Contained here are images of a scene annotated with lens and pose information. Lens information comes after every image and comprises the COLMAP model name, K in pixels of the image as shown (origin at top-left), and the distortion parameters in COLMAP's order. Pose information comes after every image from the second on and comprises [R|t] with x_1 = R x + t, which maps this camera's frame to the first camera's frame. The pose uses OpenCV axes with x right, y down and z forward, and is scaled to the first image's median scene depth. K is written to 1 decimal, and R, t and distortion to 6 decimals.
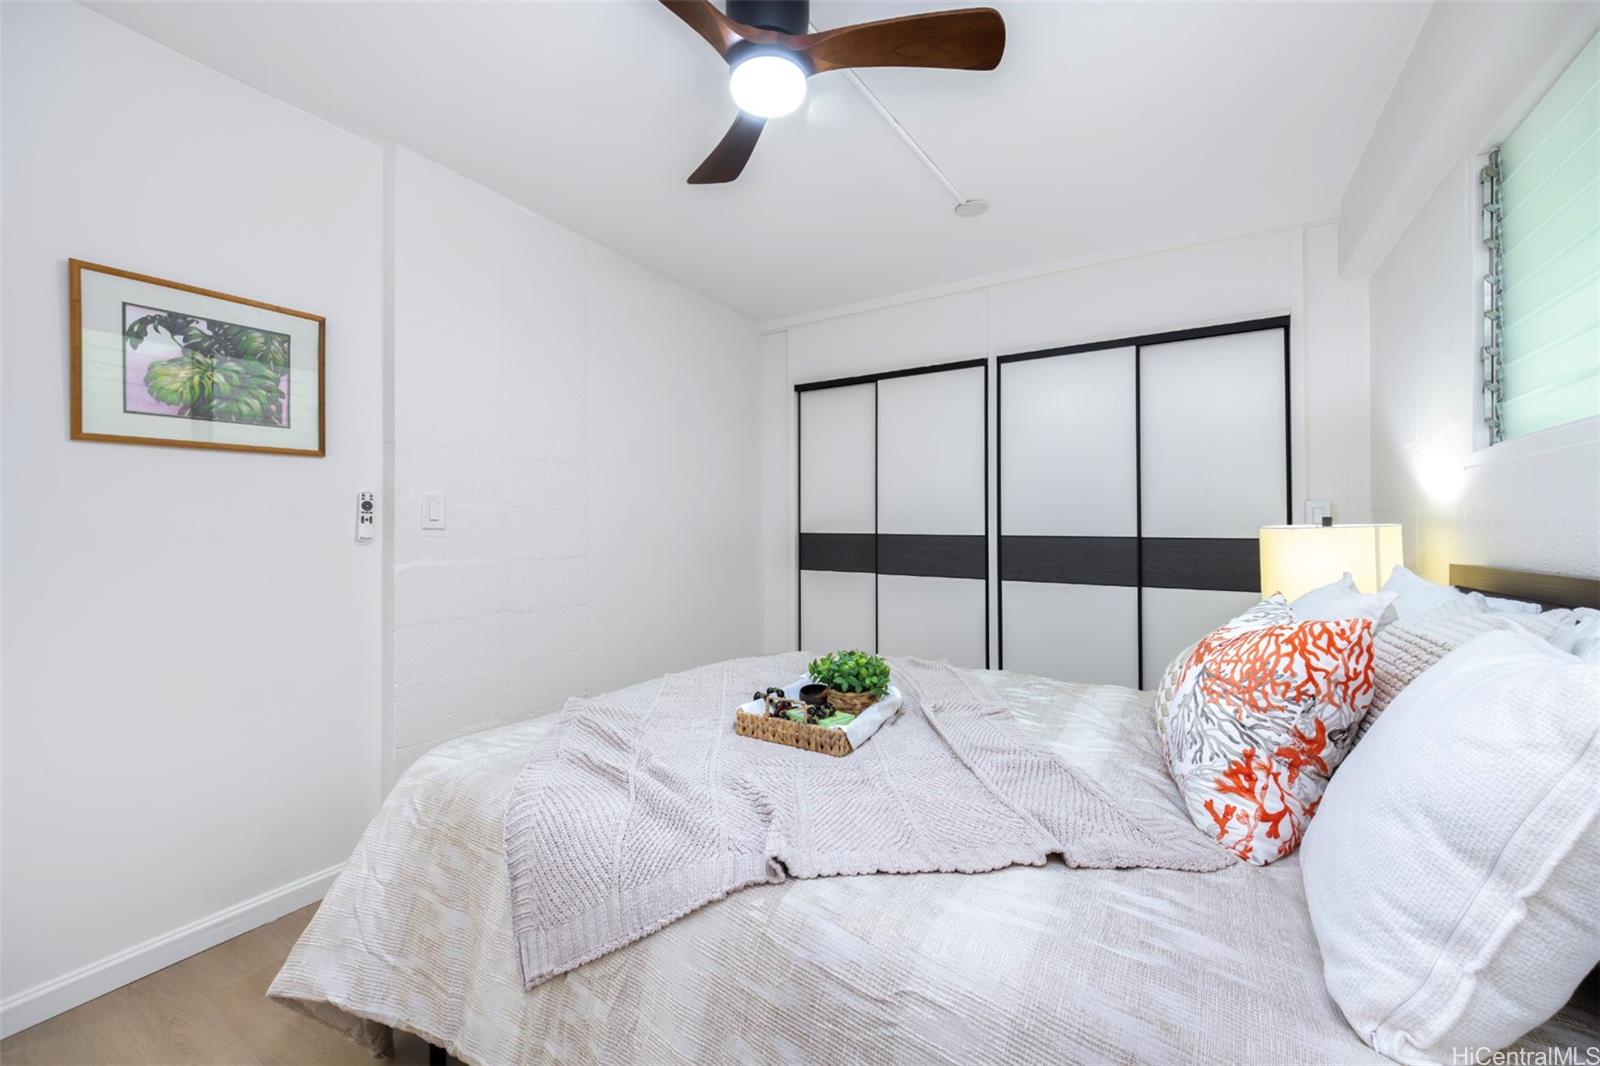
lens RADIAL K [[619.8, 0, 800.0], [0, 619.8, 533.0], [0, 0, 1]] dist [-0.000608, -0.015222]
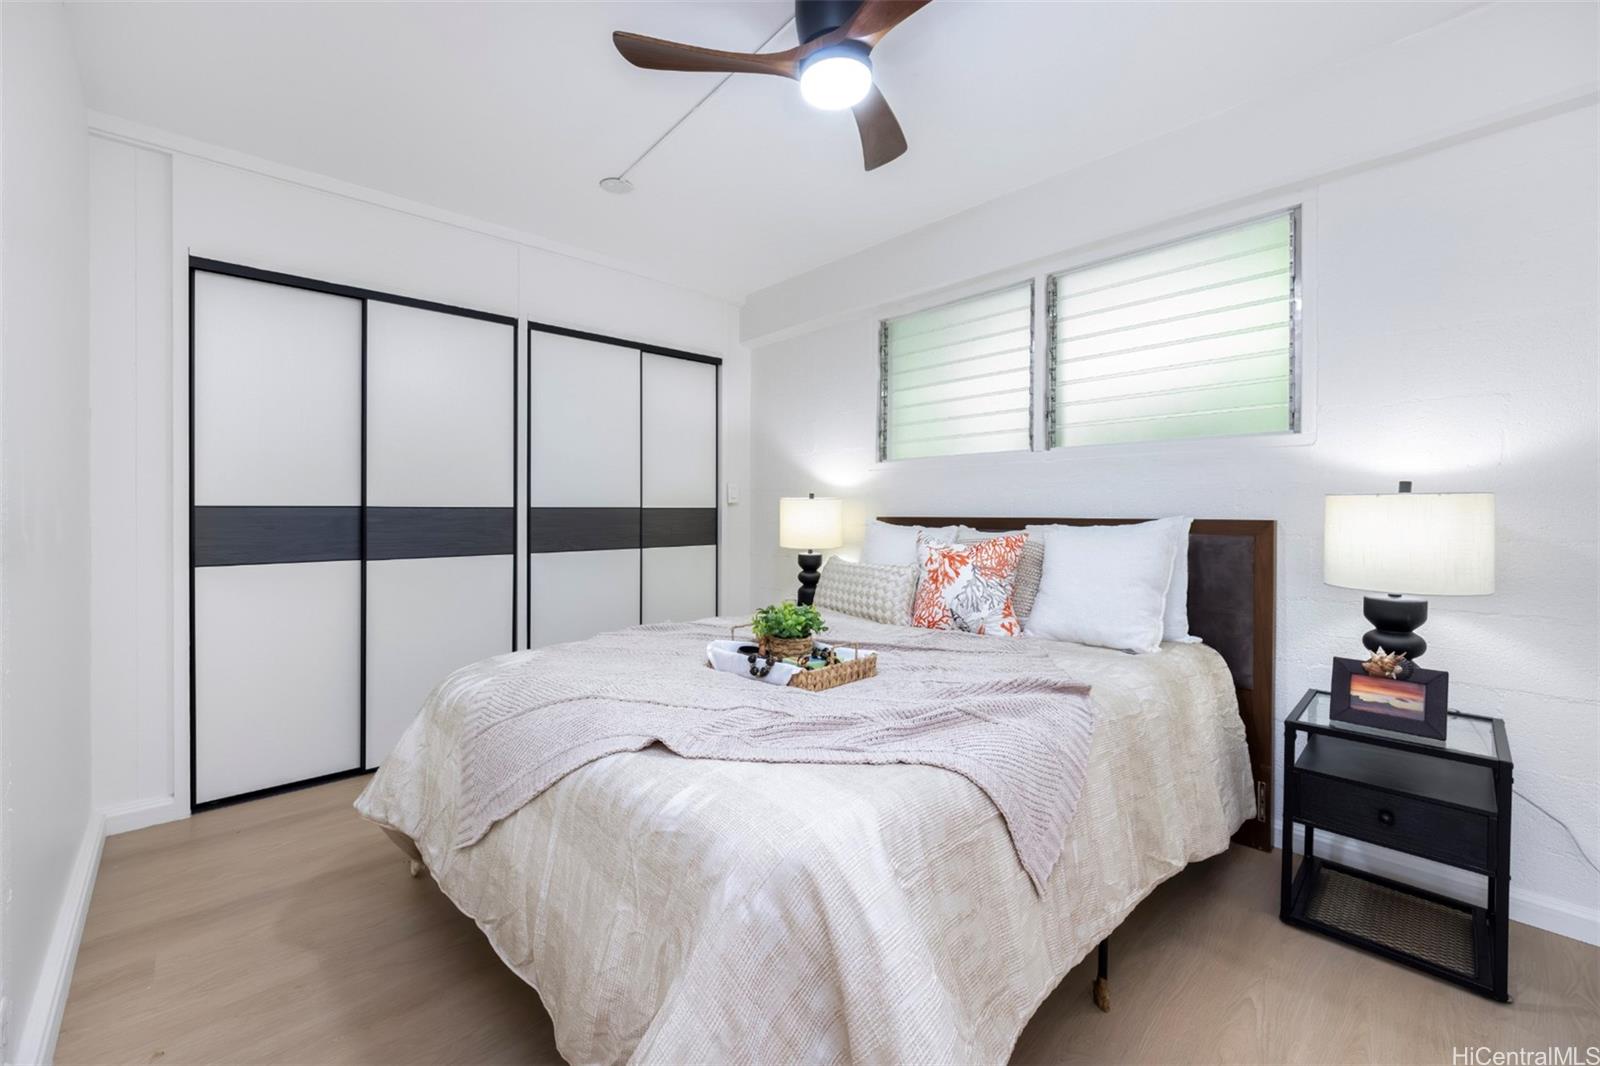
lens RADIAL K [[631.3, 0, 806.1], [0, 631.3, 503.1], [0, 0, 1]] dist [-0.000107, -0.000410]
pose [[0.246593, -0.008763, 0.969080, -0.528599], [0.004605, 0.999958, 0.007871, -0.008036], [-0.969108, 0.002522, 0.246623, 0.342123]]
